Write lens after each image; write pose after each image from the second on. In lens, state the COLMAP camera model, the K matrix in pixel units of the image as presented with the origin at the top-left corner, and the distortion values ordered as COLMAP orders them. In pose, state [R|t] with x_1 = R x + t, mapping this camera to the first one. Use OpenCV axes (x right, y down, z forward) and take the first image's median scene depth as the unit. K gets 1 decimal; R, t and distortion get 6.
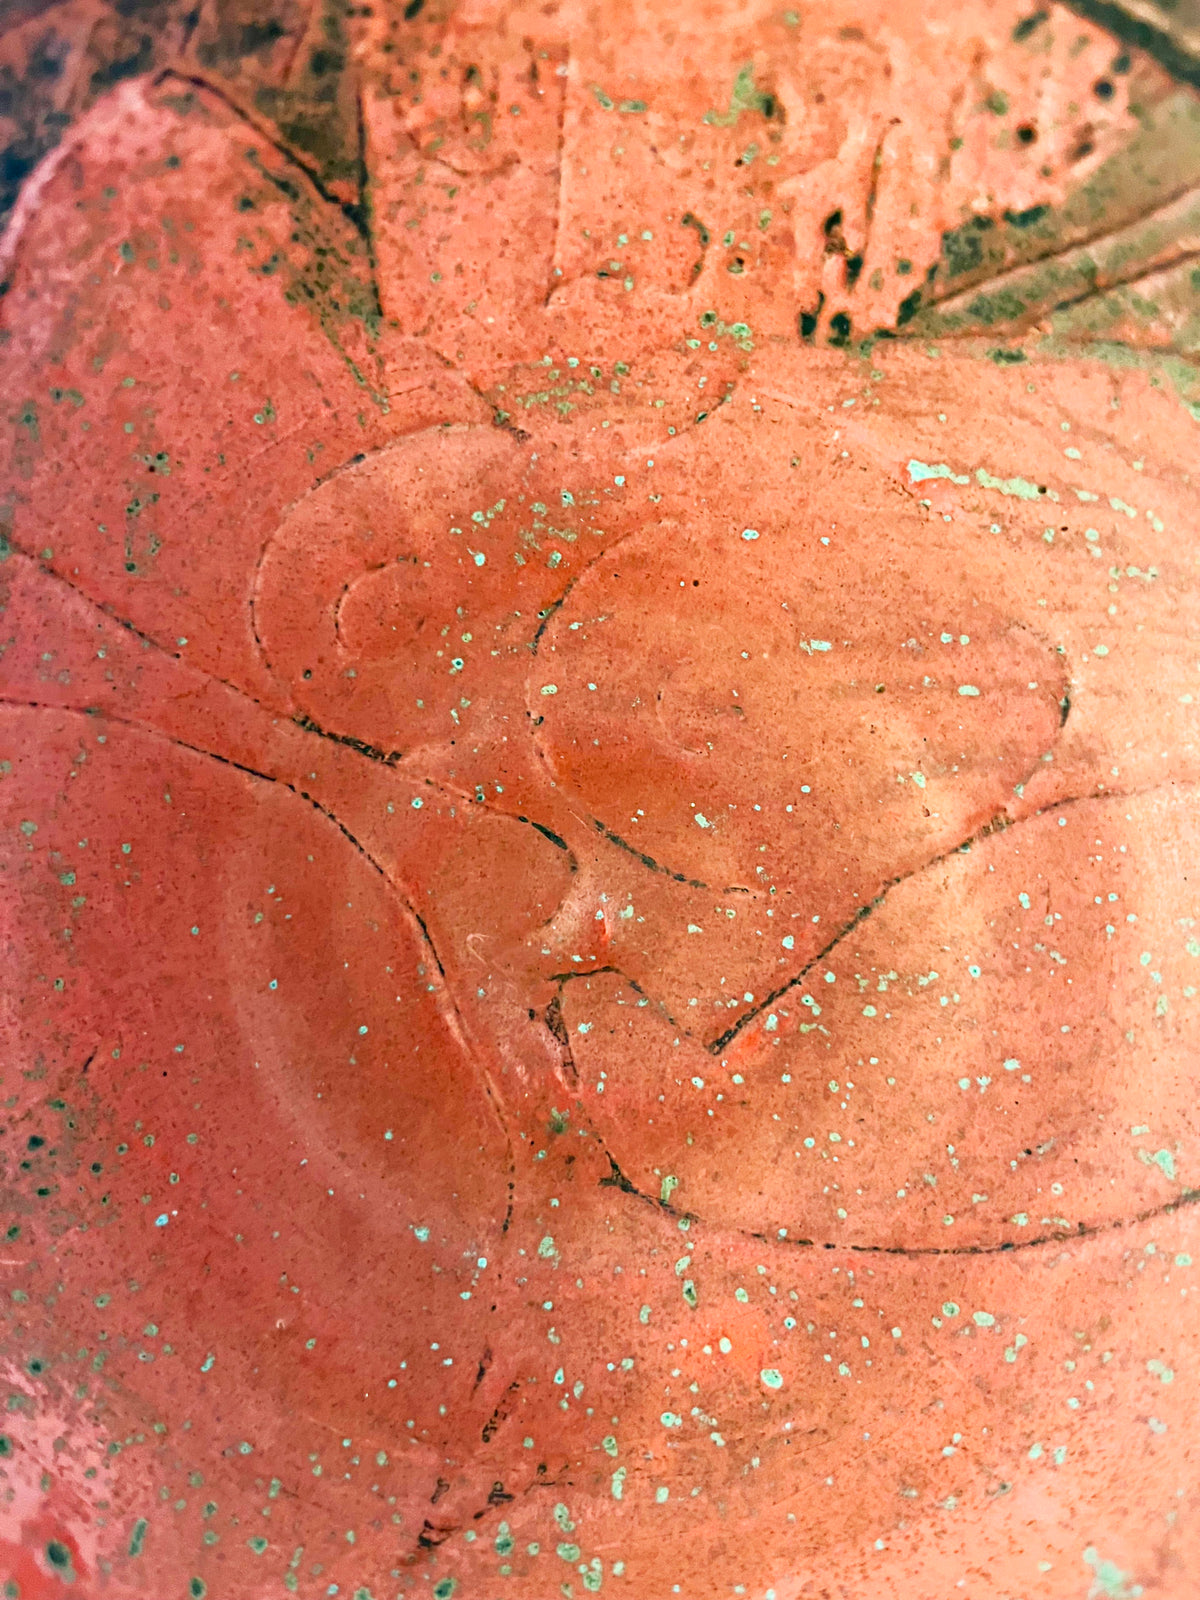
lens RADIAL K [[1311.9, 0, 627.0], [0, 1311.9, 798.0], [0, 0, 1]] dist [-0.048514, -0.005556]
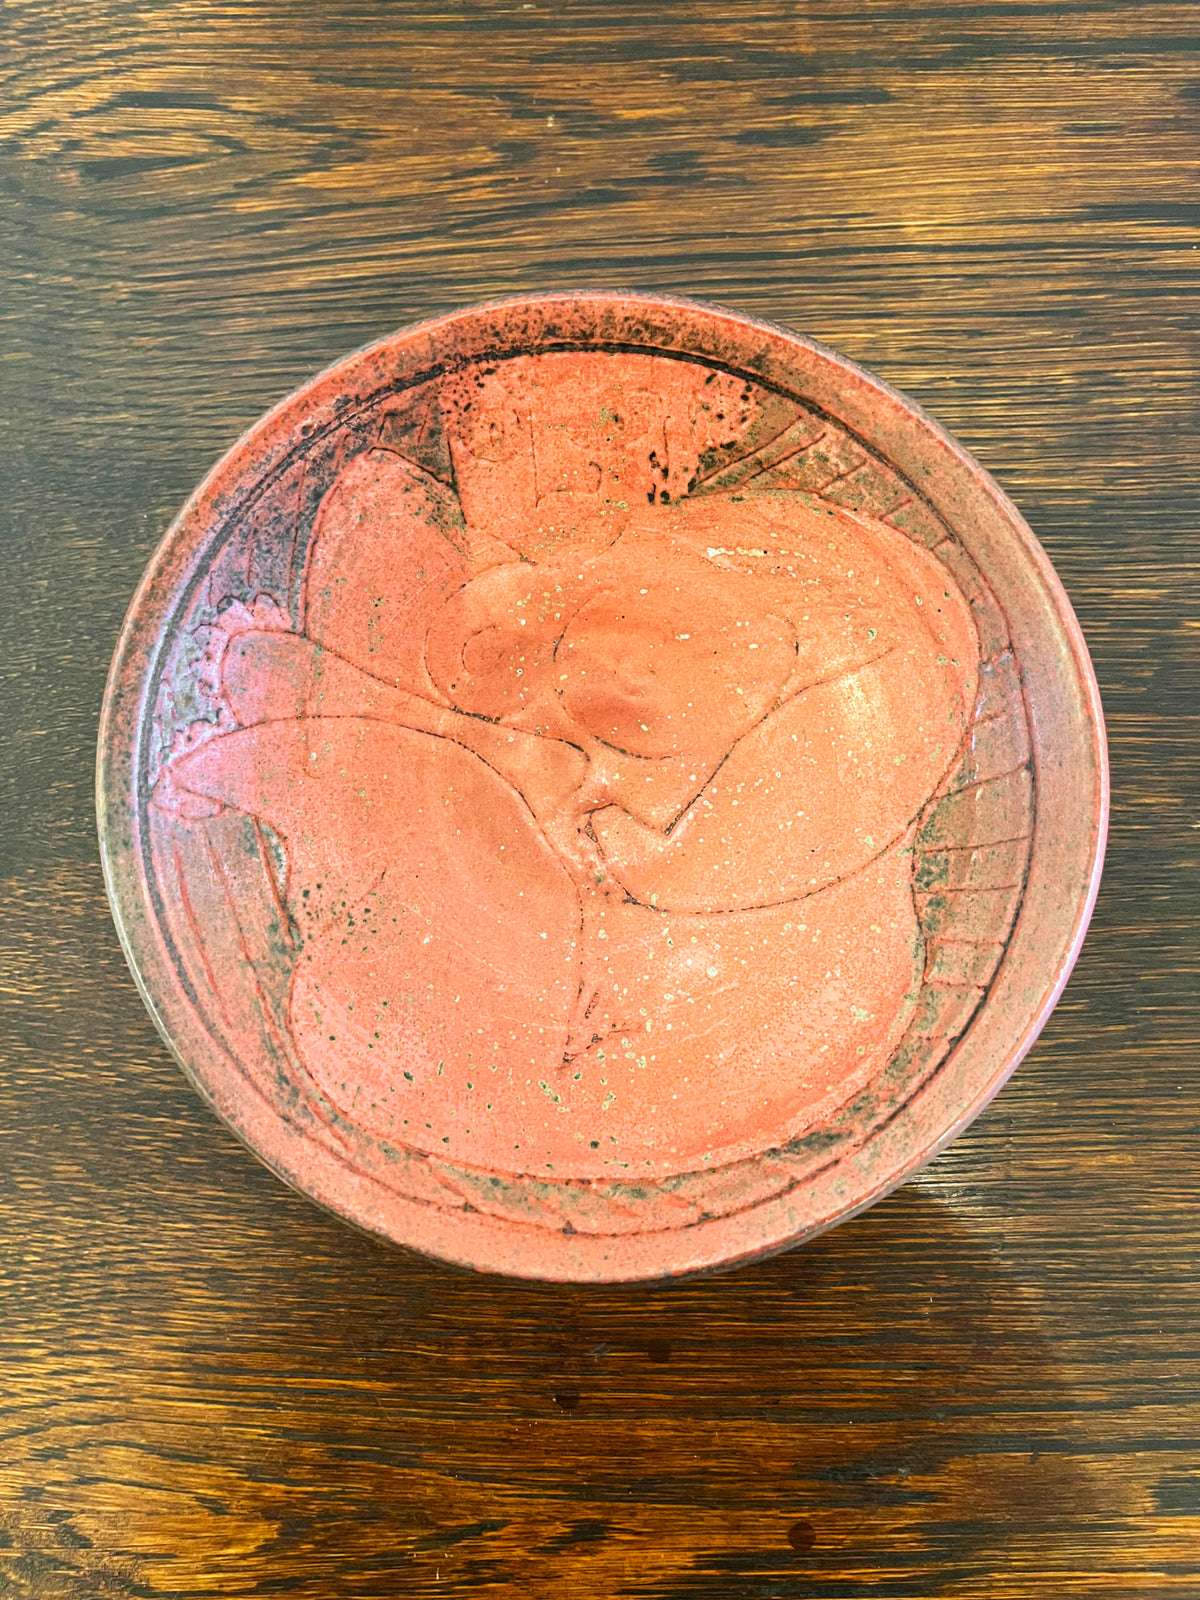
lens RADIAL K [[1345.9, 0, 600.7], [0, 1345.9, 835.9], [0, 0, 1]] dist [0.004598, -0.152829]
pose [[0.987412, -0.151509, -0.045414, 0.068965], [0.151608, 0.988440, -0.001273, 0.210464], [0.045081, -0.005628, 0.998967, -1.355666]]
